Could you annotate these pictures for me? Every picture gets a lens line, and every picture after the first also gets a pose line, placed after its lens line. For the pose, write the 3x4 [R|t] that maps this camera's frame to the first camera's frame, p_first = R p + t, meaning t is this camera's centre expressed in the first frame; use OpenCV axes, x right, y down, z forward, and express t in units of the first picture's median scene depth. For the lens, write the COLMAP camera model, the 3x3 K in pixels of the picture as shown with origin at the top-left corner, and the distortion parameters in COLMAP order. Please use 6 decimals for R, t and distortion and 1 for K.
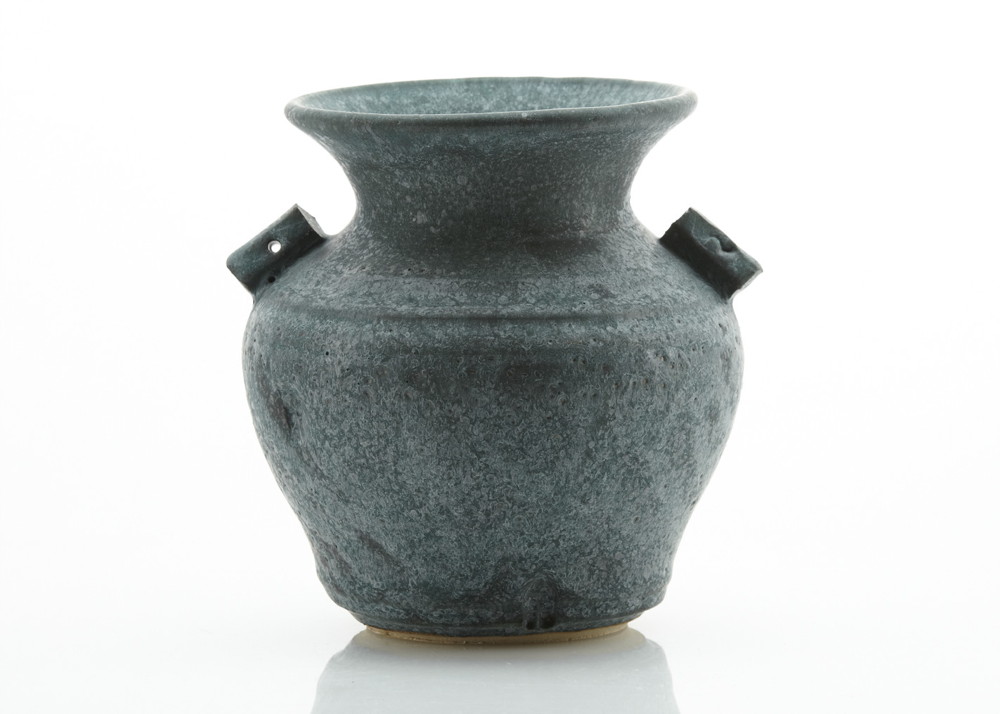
lens RADIAL K [[6040.7, 0, 506.1], [0, 6040.7, 356.4], [0, 0, 1]] dist [0.285757, 0.000000]
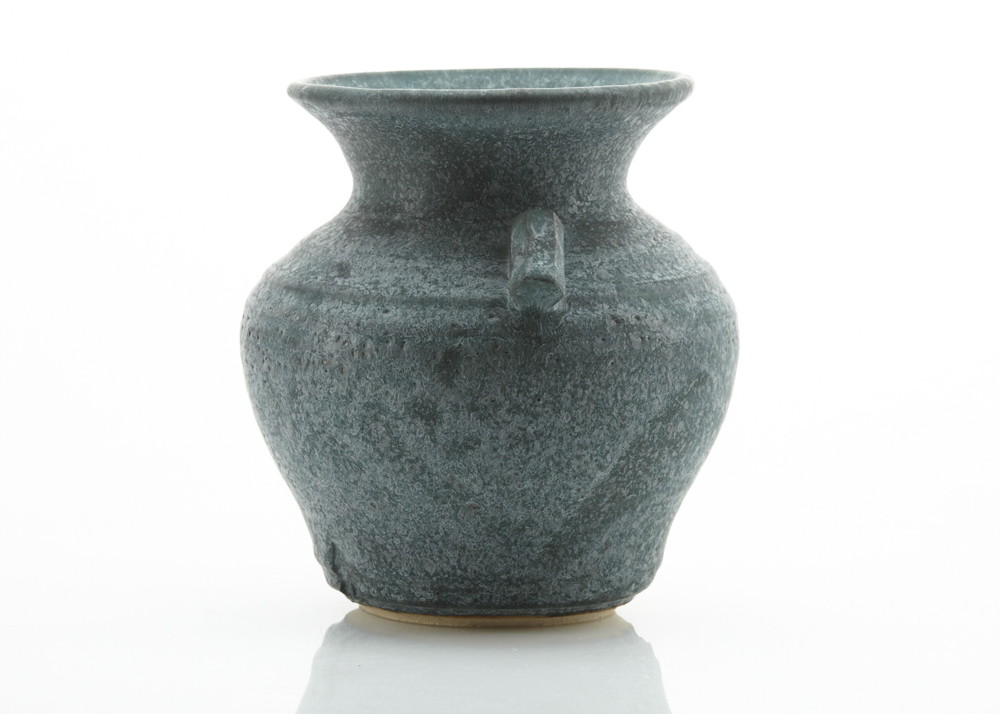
lens RADIAL K [[6040.7, 0, 500.3], [0, 6040.7, 356.6], [0, 0, 1]] dist [0.285757, 0.000000]
pose [[0.245915, 0.122507, -0.961519, 0.987498], [-0.123419, 0.987864, 0.094298, -0.094320], [0.961402, 0.095481, 0.258050, 0.763663]]
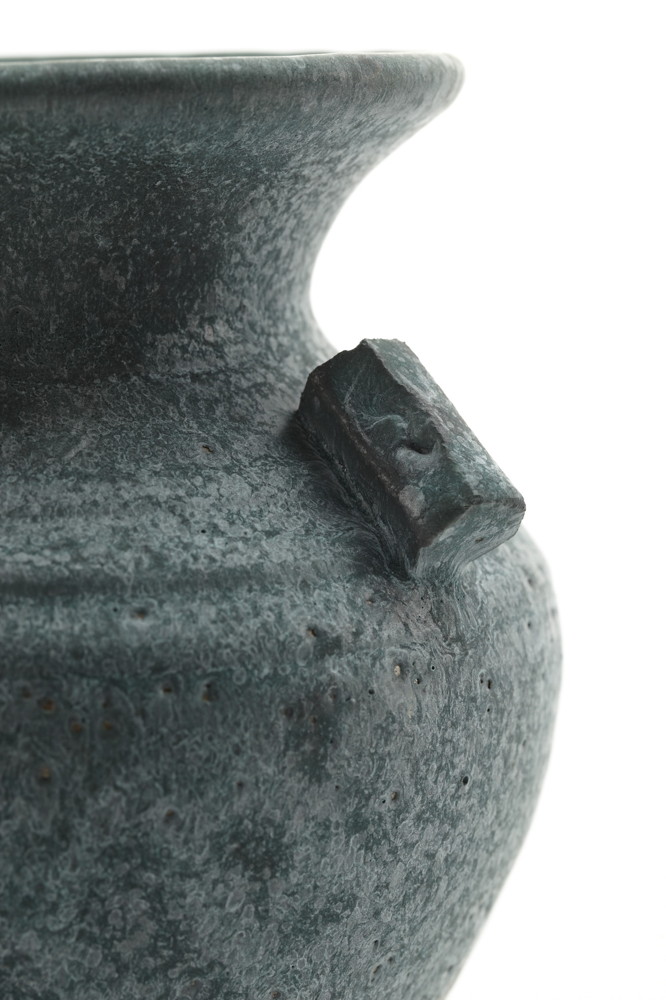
lens RADIAL K [[3804.4, 0, 330.8], [0, 3804.4, 498.1], [0, 0, 1]] dist [0.044450, 0.000000]
pose [[0.839432, 0.079514, -0.537617, 0.173052], [-0.076410, 0.996680, 0.028104, -0.021409], [0.538067, 0.017488, 0.842721, 0.796719]]
